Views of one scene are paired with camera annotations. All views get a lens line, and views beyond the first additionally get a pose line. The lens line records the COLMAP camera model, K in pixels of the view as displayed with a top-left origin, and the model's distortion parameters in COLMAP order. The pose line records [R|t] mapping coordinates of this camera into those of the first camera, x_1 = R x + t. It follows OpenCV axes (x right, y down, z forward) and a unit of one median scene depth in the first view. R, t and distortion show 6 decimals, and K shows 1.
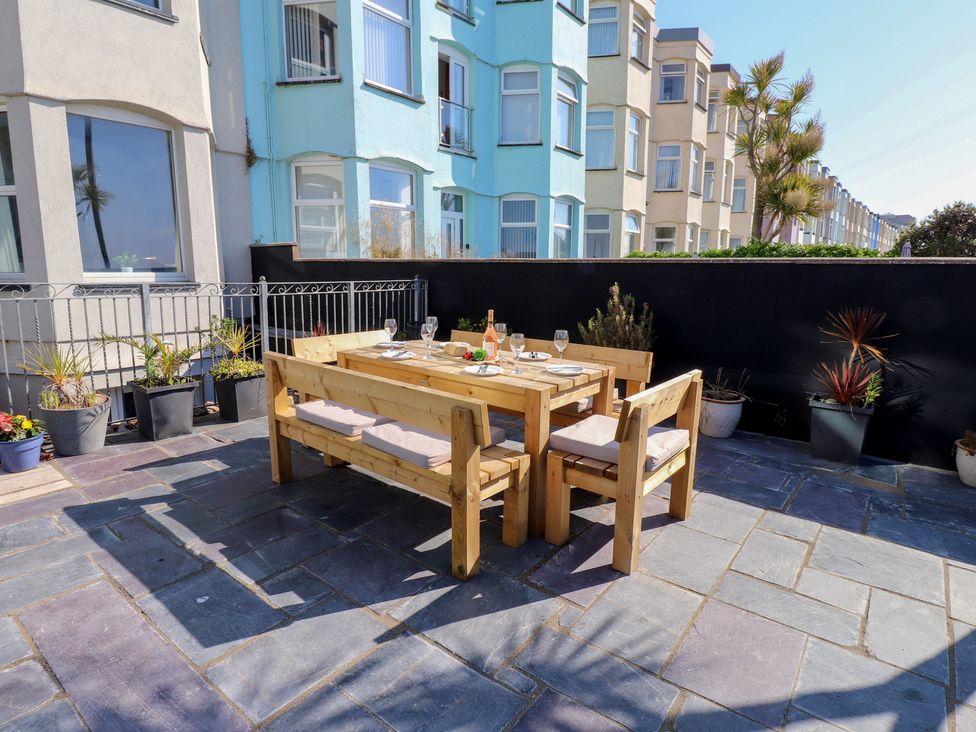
lens RADIAL K [[540.2, 0, 480.6], [0, 540.2, 358.6], [0, 0, 1]] dist [0.000709, -0.012505]
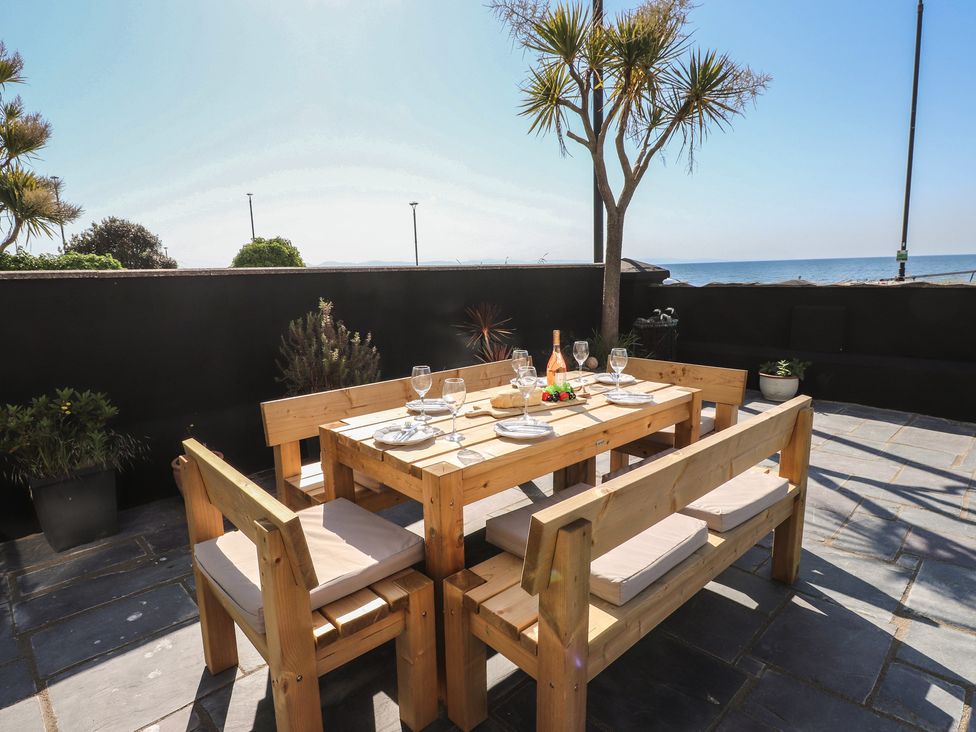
lens RADIAL K [[540.2, 0, 480.6], [0, 540.2, 358.6], [0, 0, 1]] dist [0.000709, -0.012505]
pose [[0.125307, -0.166240, 0.978091, -0.520087], [0.190027, 0.971631, 0.140797, -0.128105], [-0.973749, 0.168221, 0.153343, 0.715343]]
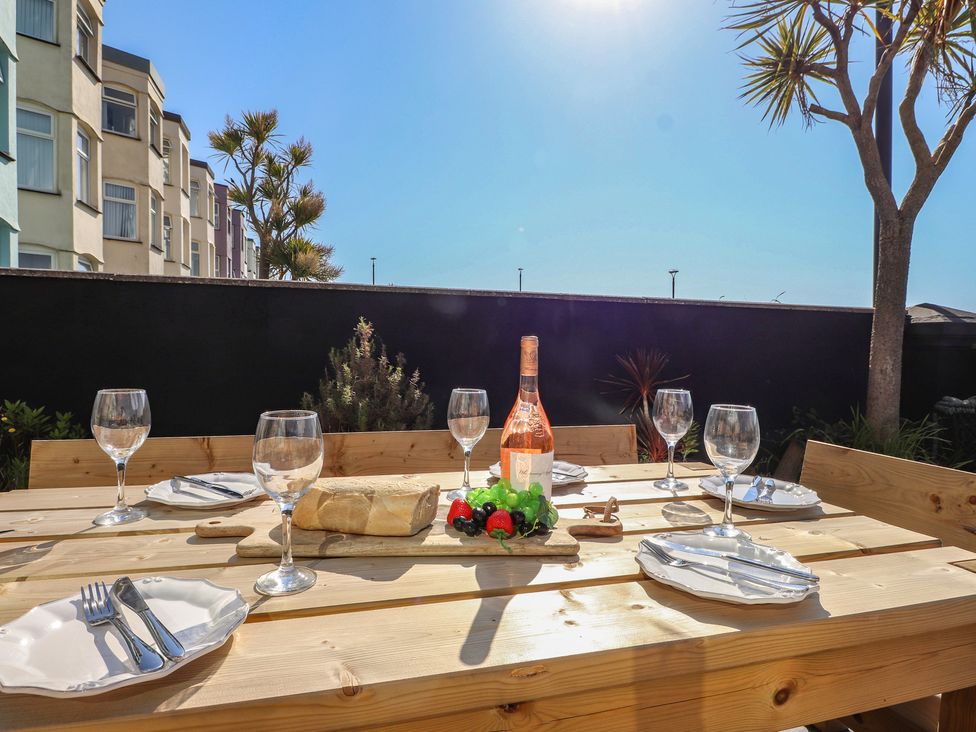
lens RADIAL K [[545.7, 0, 488.0], [0, 545.7, 366.0], [0, 0, 1]] dist [-0.001582, -0.015157]
pose [[0.554287, -0.027851, 0.831860, -0.156239], [0.128665, 0.990293, -0.052577, -0.045970], [-0.822321, 0.136174, 0.552490, 0.623928]]
